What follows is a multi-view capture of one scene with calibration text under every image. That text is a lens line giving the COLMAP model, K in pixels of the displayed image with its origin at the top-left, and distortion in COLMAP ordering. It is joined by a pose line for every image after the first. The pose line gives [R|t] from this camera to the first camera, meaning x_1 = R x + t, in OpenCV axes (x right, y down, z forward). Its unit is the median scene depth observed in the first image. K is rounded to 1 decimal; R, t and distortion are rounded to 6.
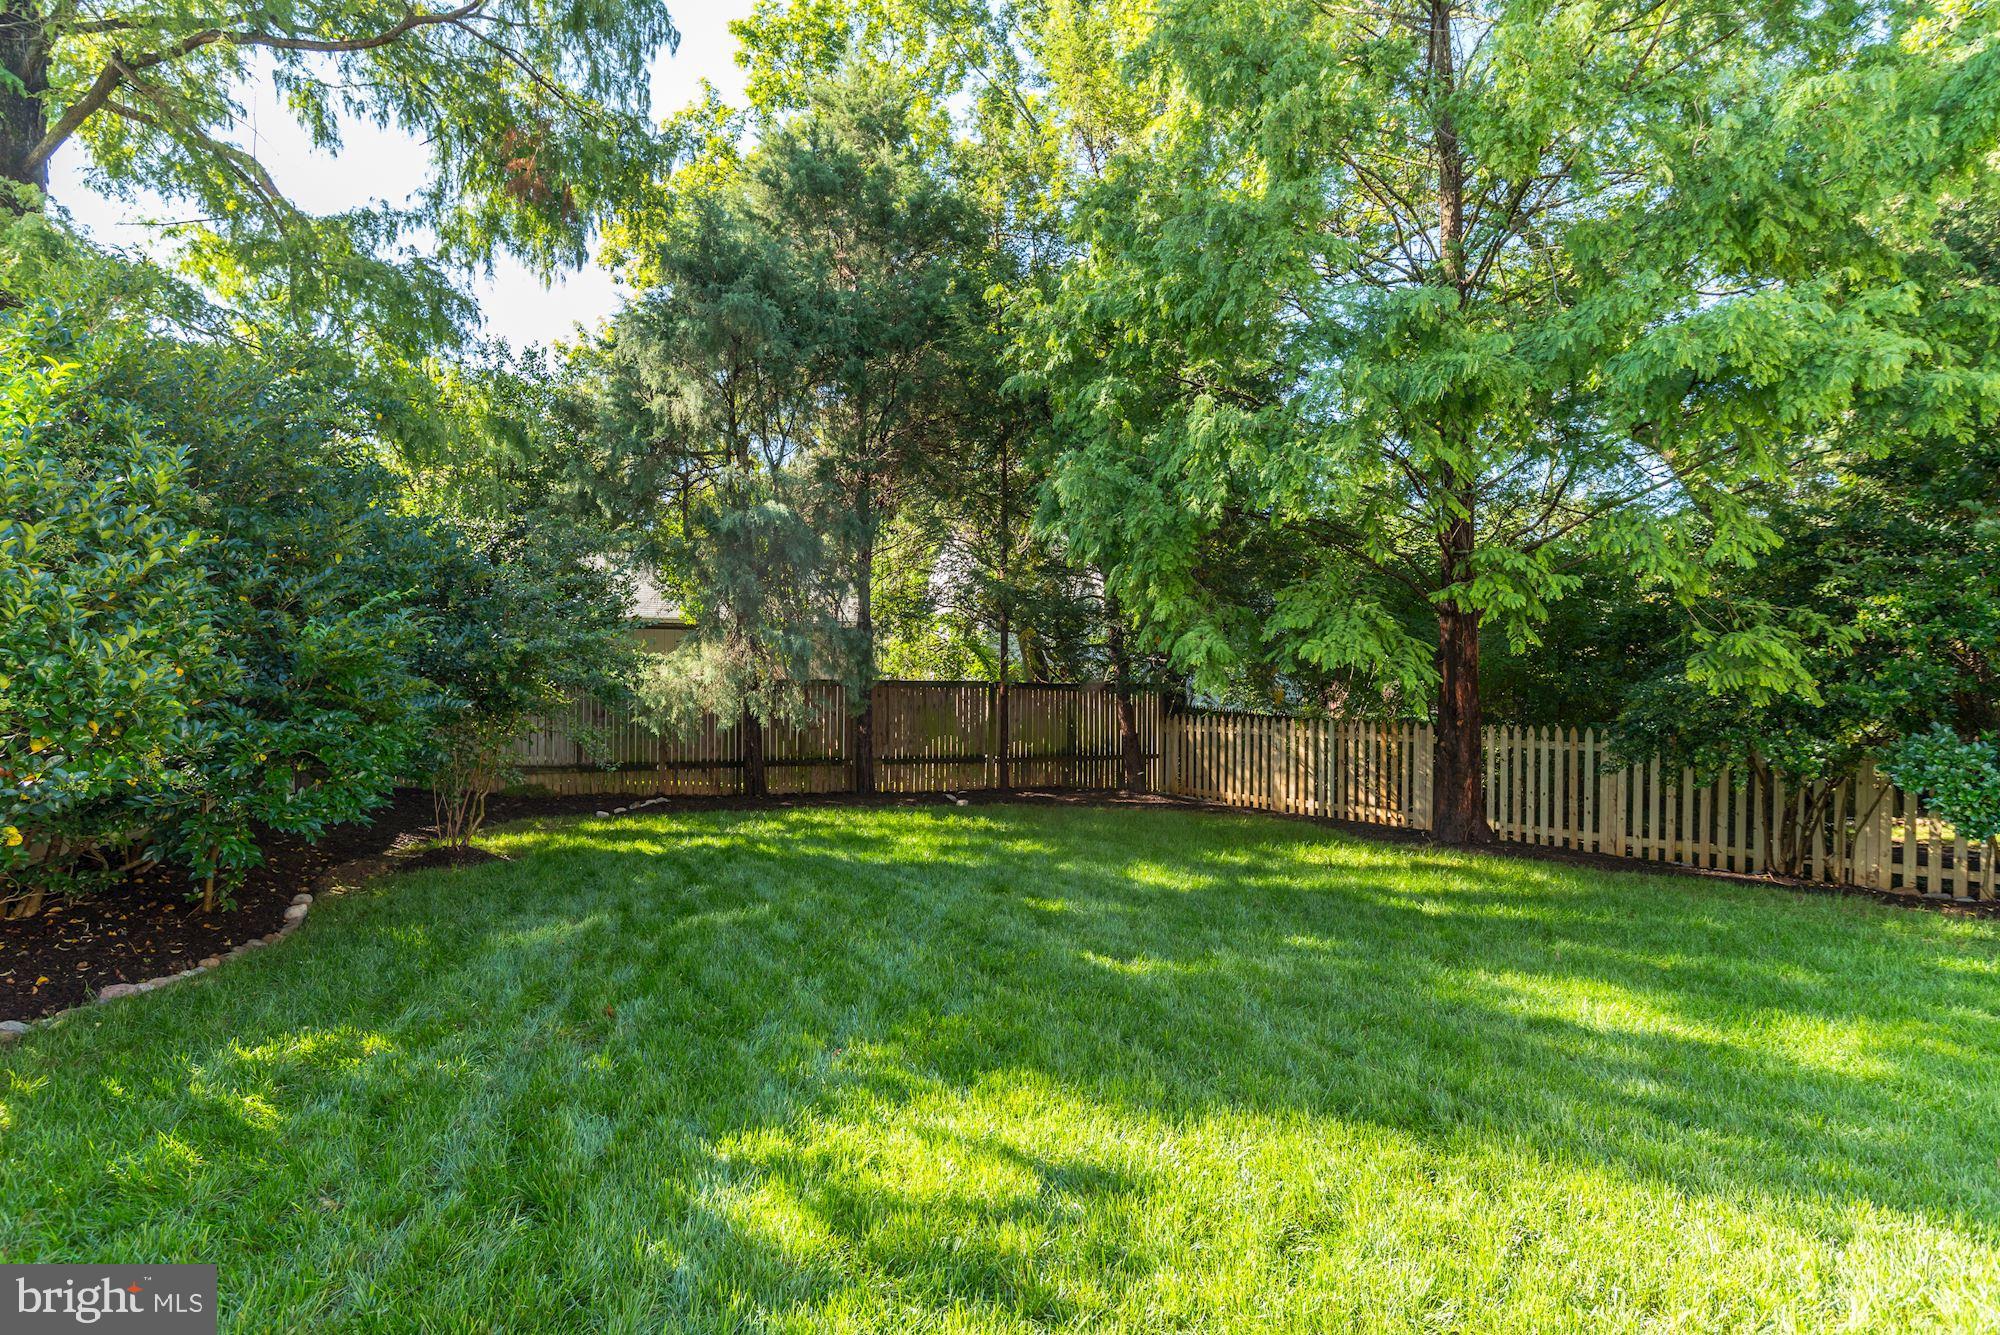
lens RADIAL K [[1063.8, 0, 1012.2], [0, 1063.8, 669.2], [0, 0, 1]] dist [-0.048366, 0.017586]
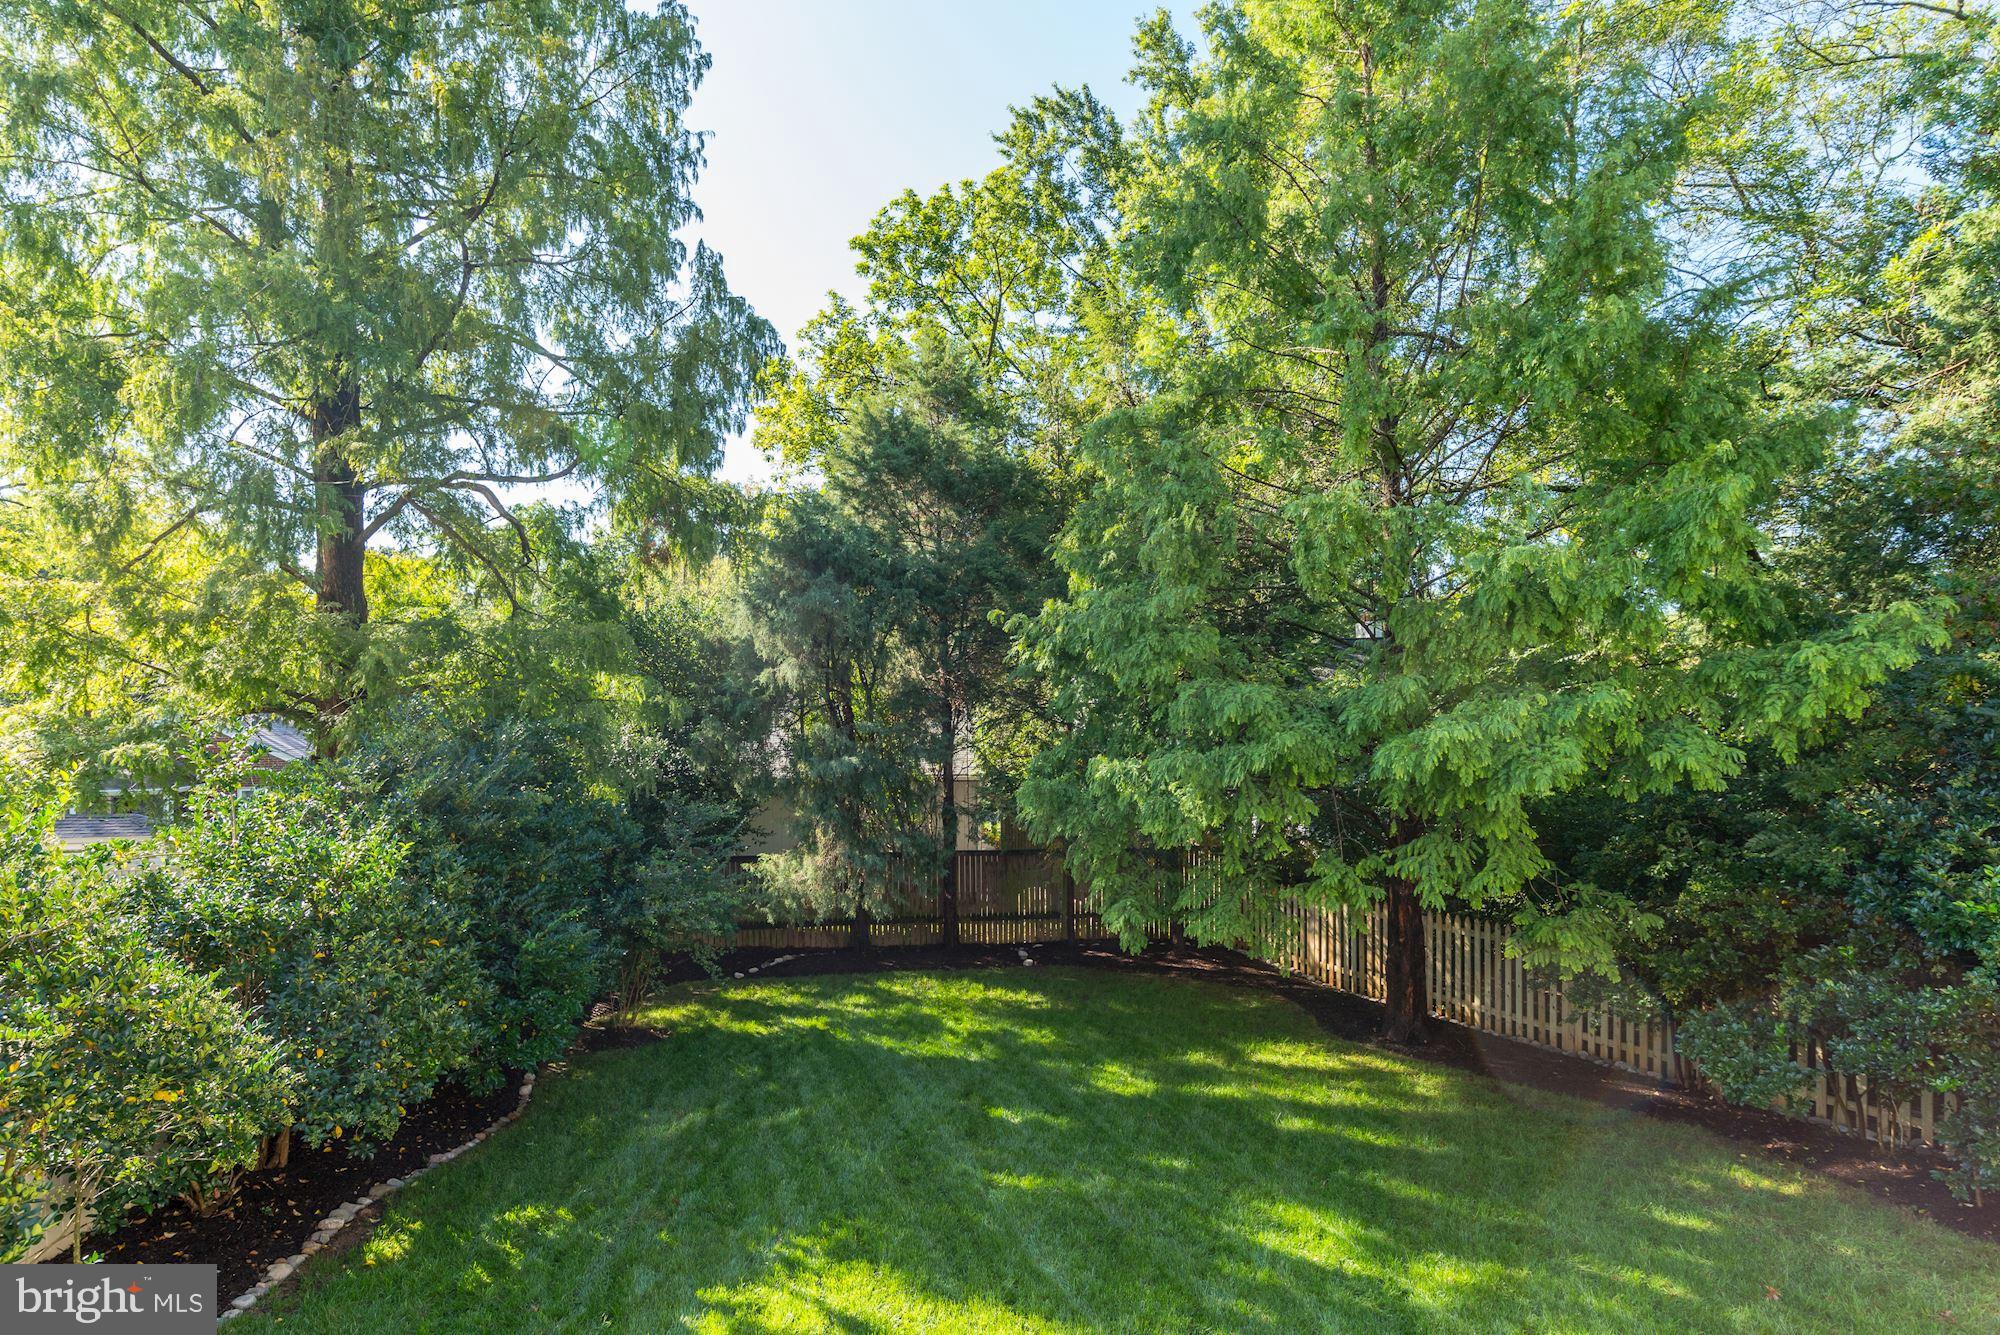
lens RADIAL K [[1190.3, 0, 997.0], [0, 1190.3, 666.5], [0, 0, 1]] dist [-0.038790, 0.000776]
pose [[0.974932, -0.017244, -0.221832, 0.269023], [0.018295, 0.999829, 0.002686, -0.255101], [0.221748, -0.006677, 0.975081, -0.373317]]
